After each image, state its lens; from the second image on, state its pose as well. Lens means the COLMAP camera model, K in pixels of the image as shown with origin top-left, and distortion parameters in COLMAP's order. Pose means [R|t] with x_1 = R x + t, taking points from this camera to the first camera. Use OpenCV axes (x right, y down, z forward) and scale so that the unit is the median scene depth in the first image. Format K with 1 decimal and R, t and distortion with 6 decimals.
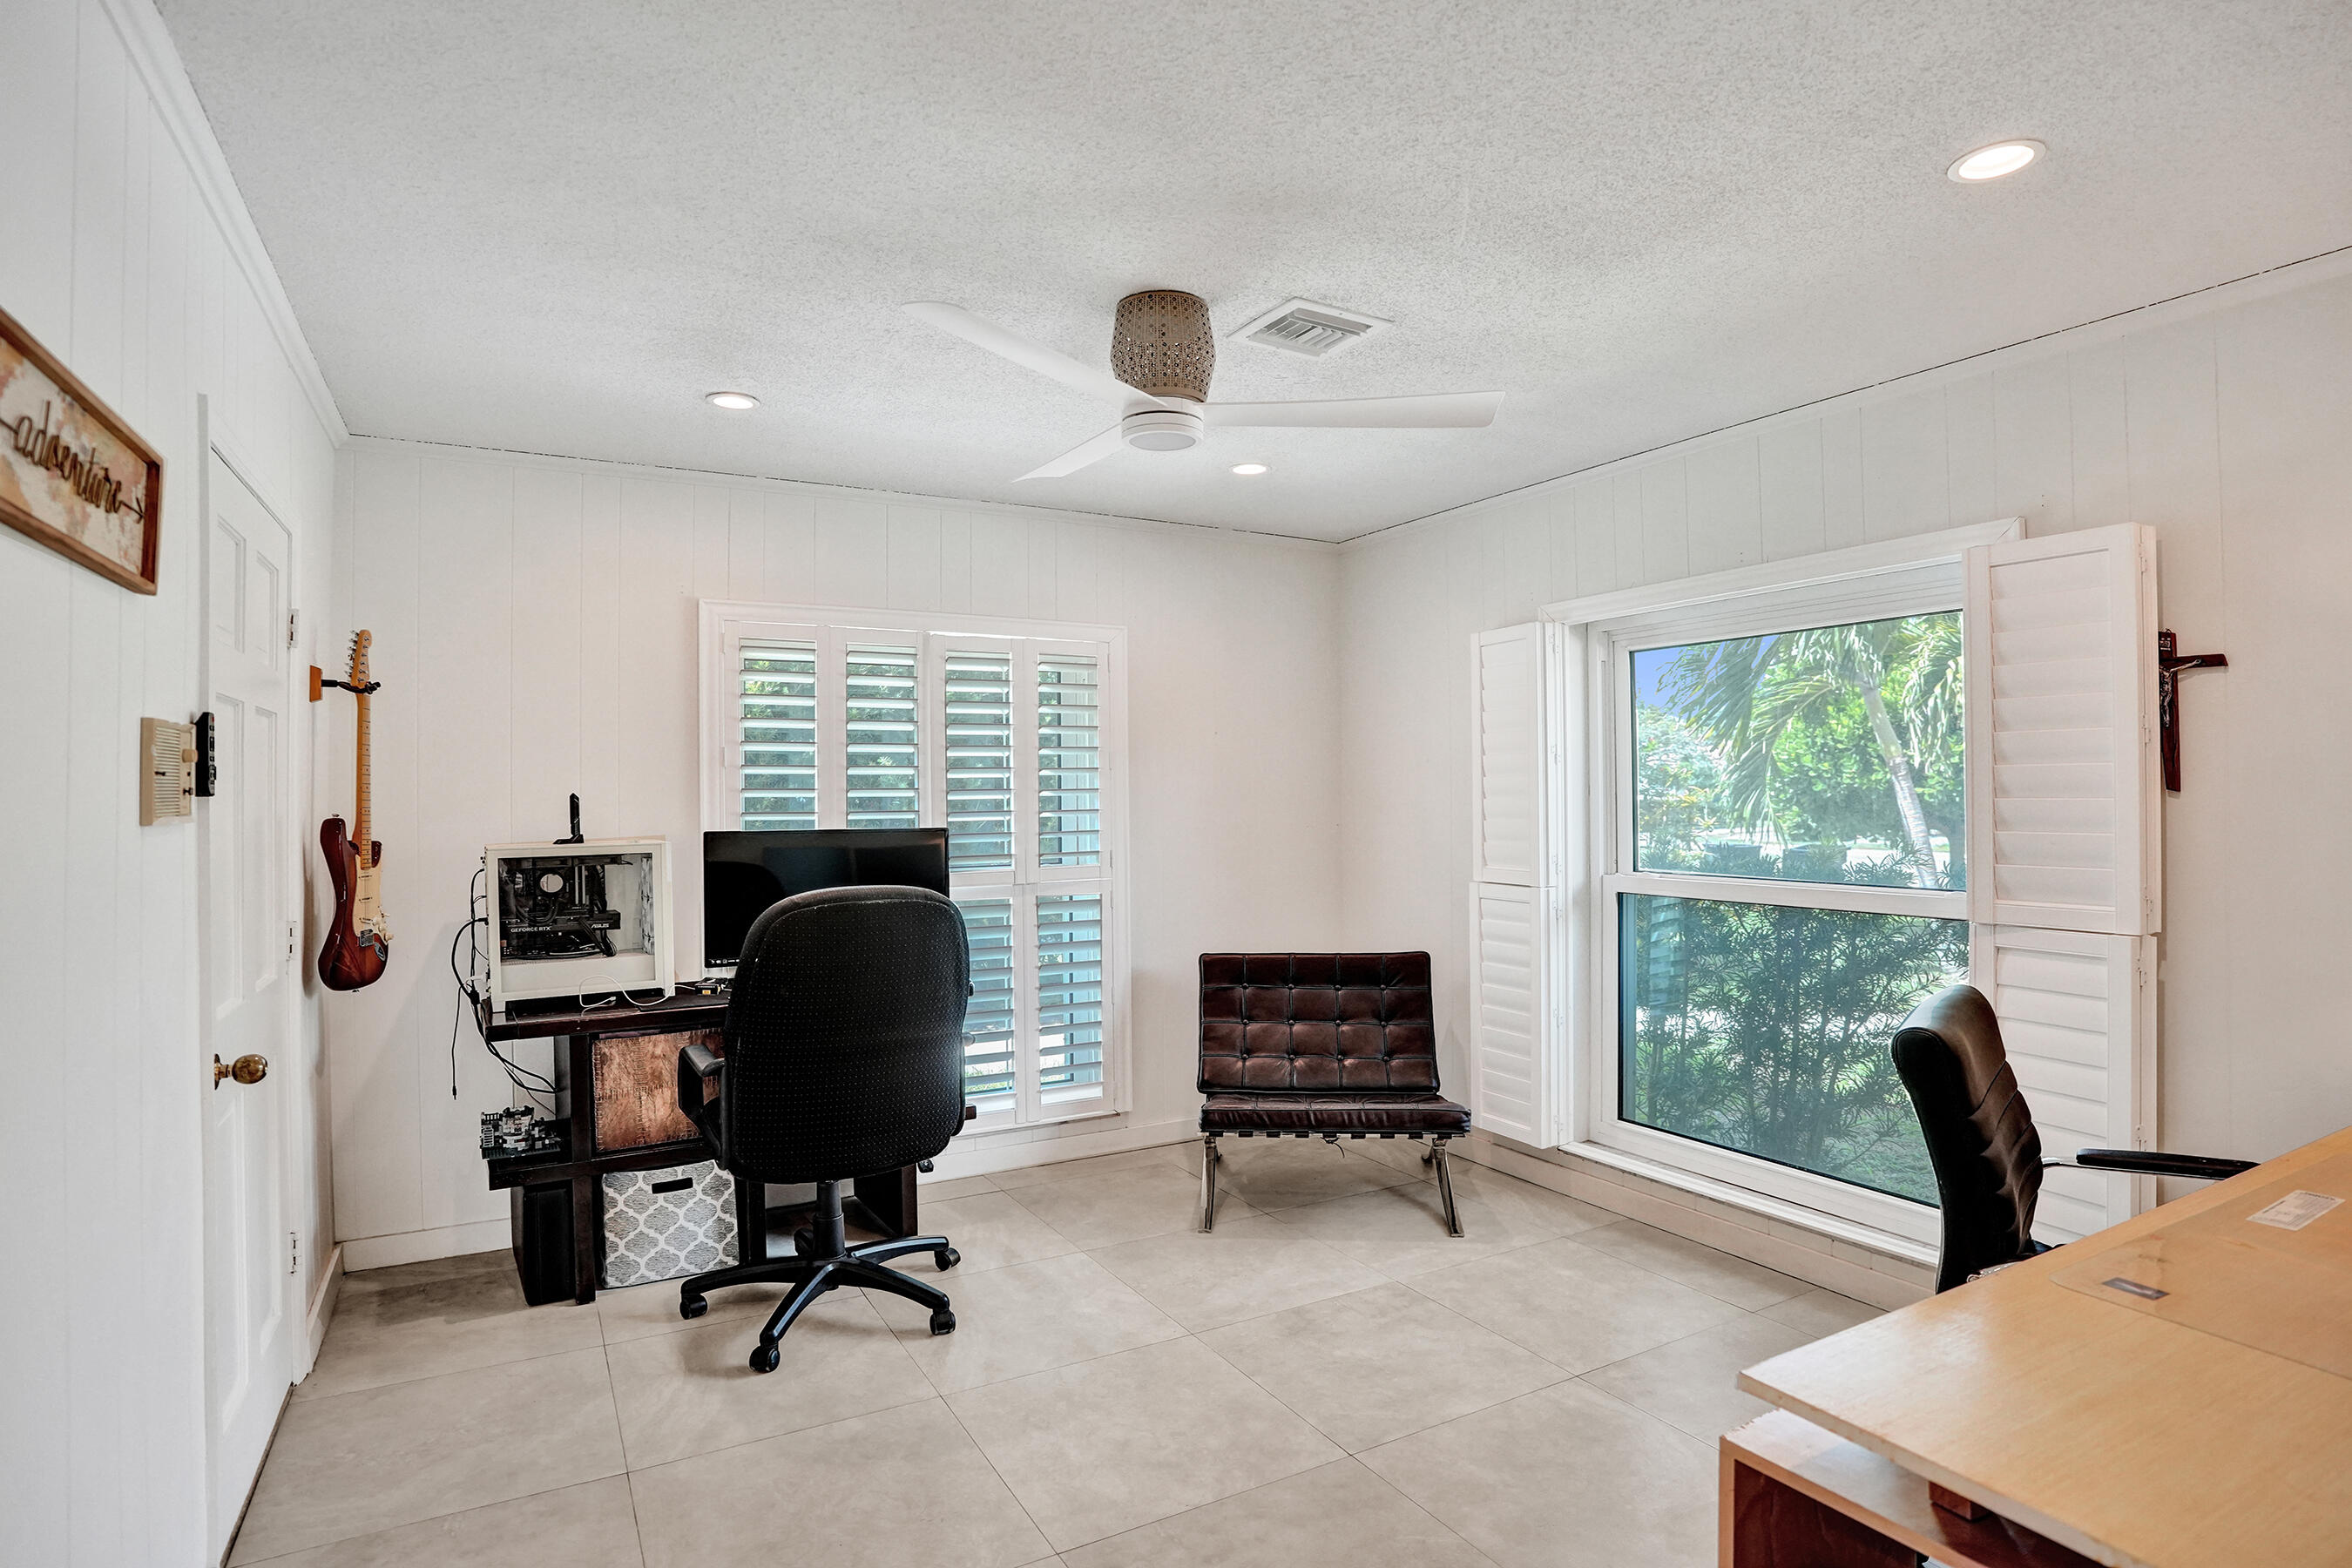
lens RADIAL K [[1217.6, 0, 1173.5], [0, 1217.6, 785.1], [0, 0, 1]] dist [-0.059228, 0.021553]
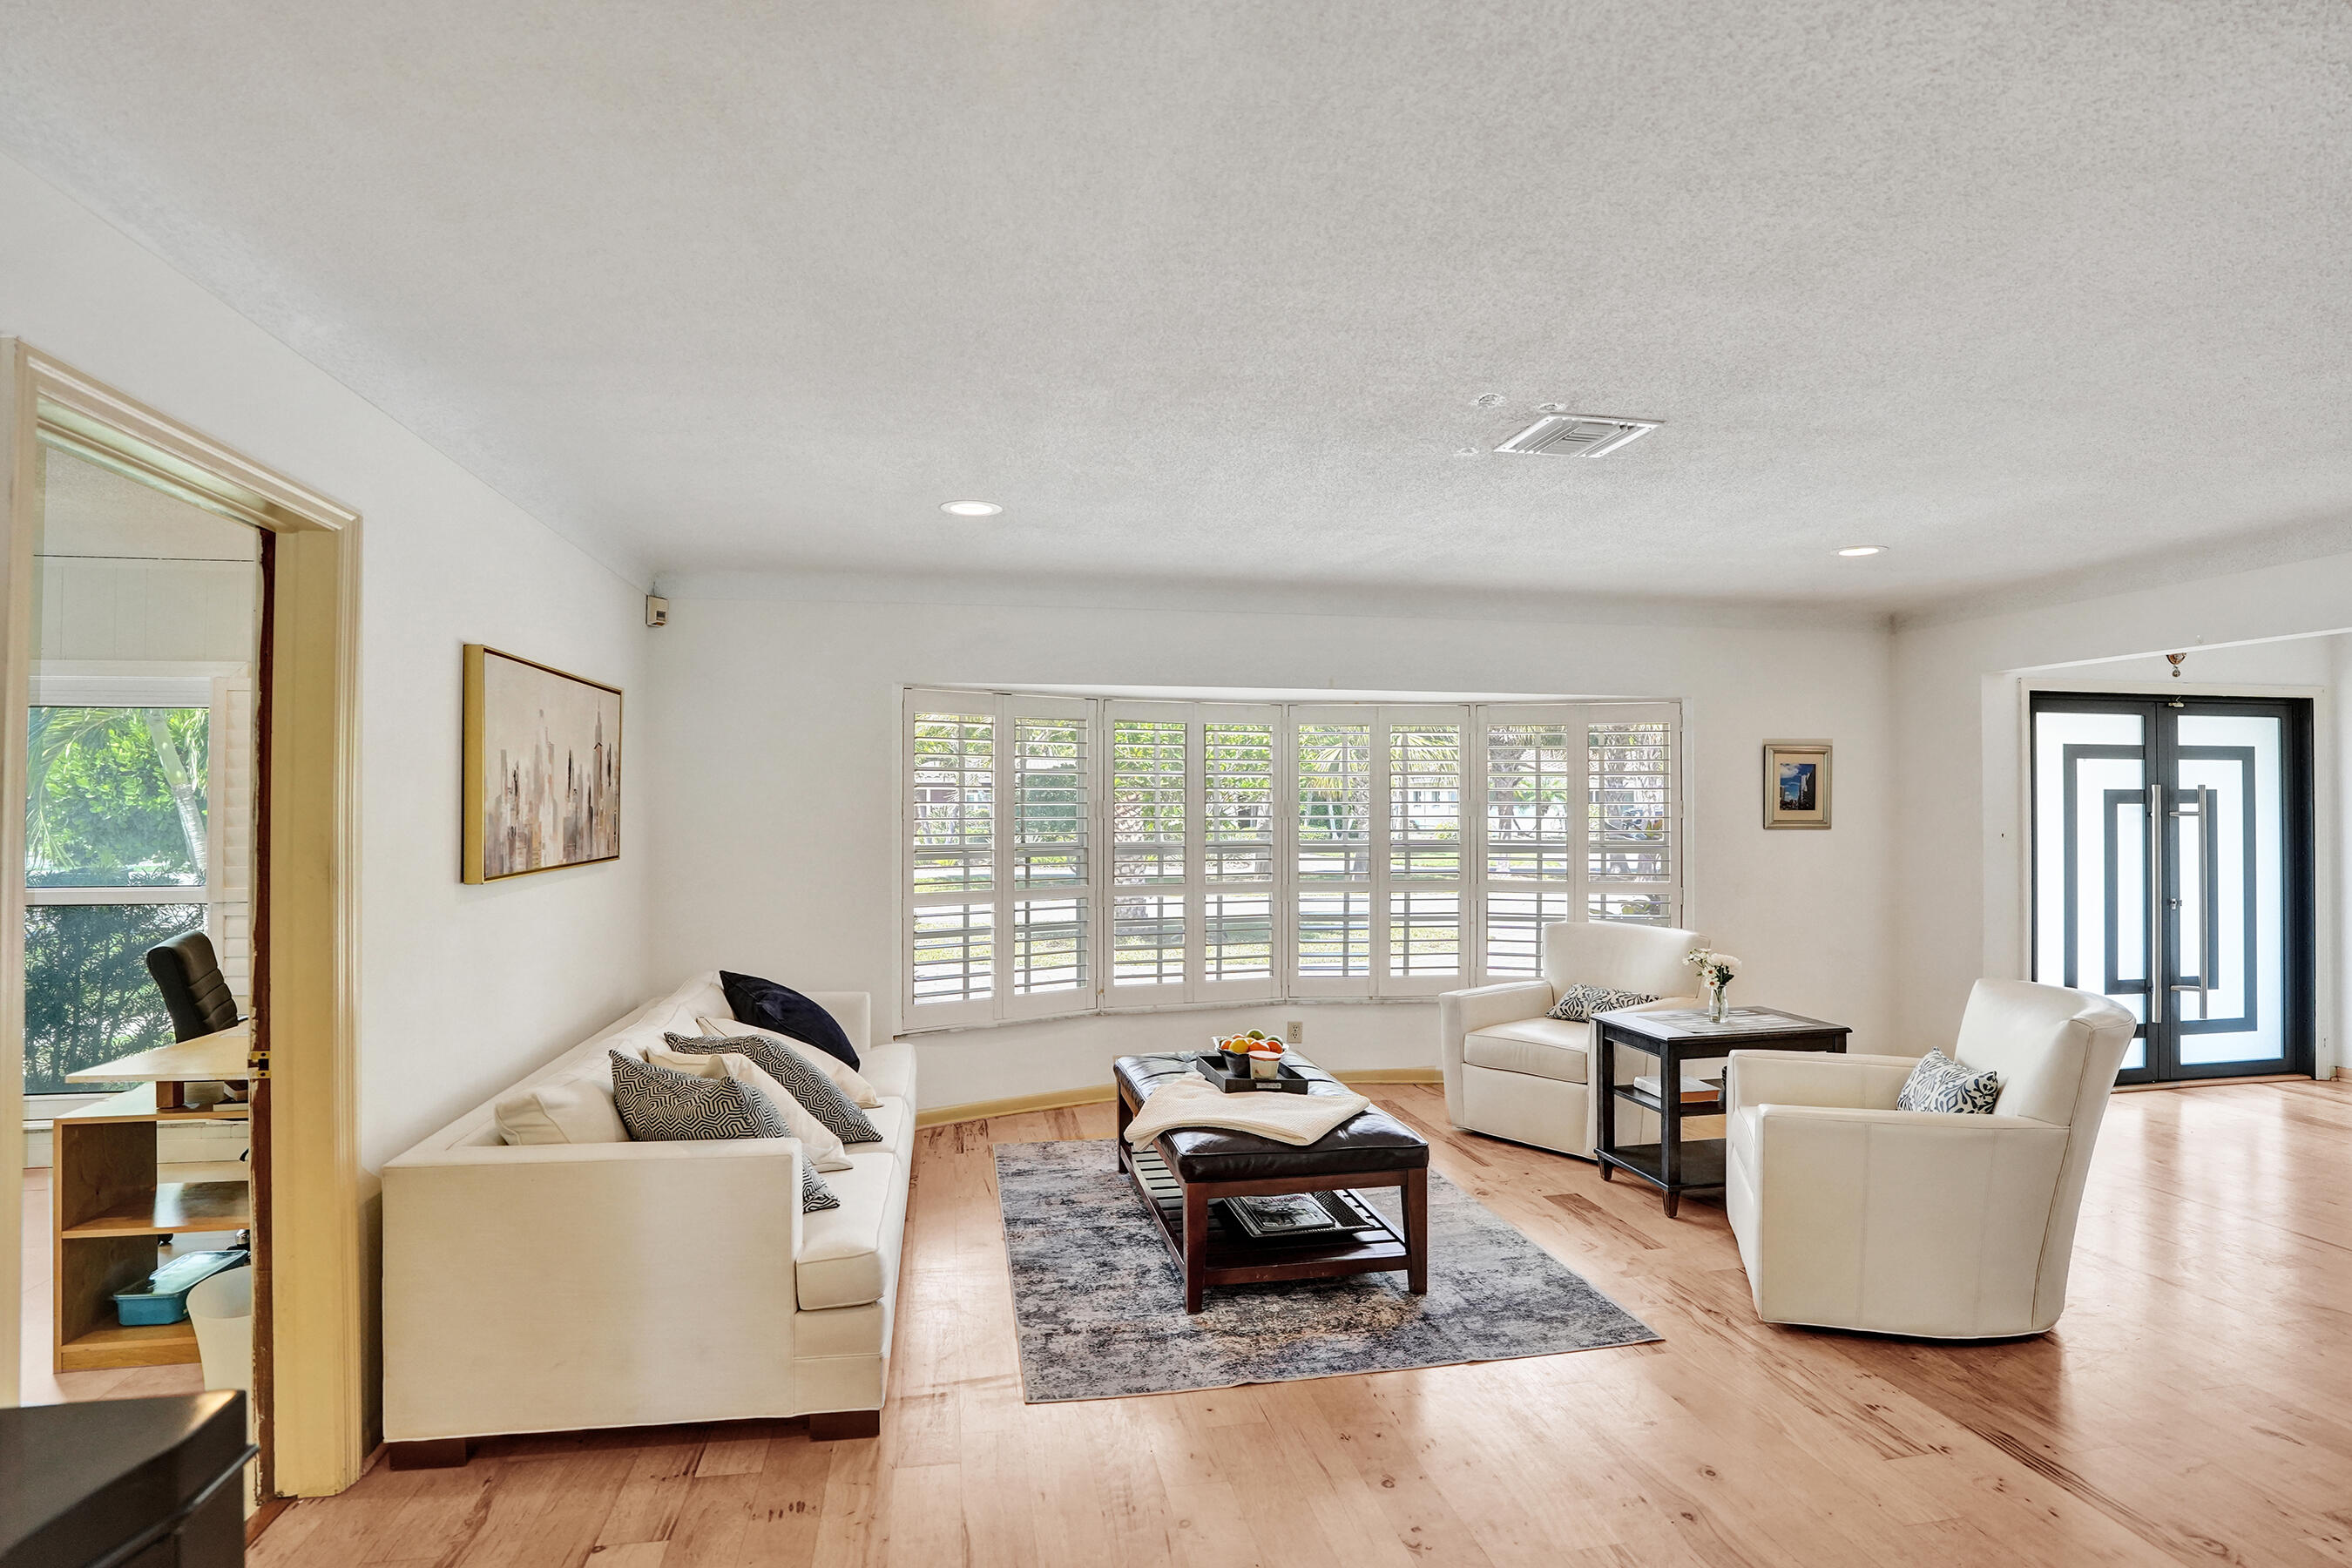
lens RADIAL K [[1217.6, 0, 1172.8], [0, 1217.6, 795.9], [0, 0, 1]] dist [-0.059228, 0.021553]
pose [[0.327683, 0.020017, 0.944576, -0.289484], [-0.013441, 0.999773, -0.016524, -0.015595], [-0.944692, -0.007281, 0.327878, -0.523045]]
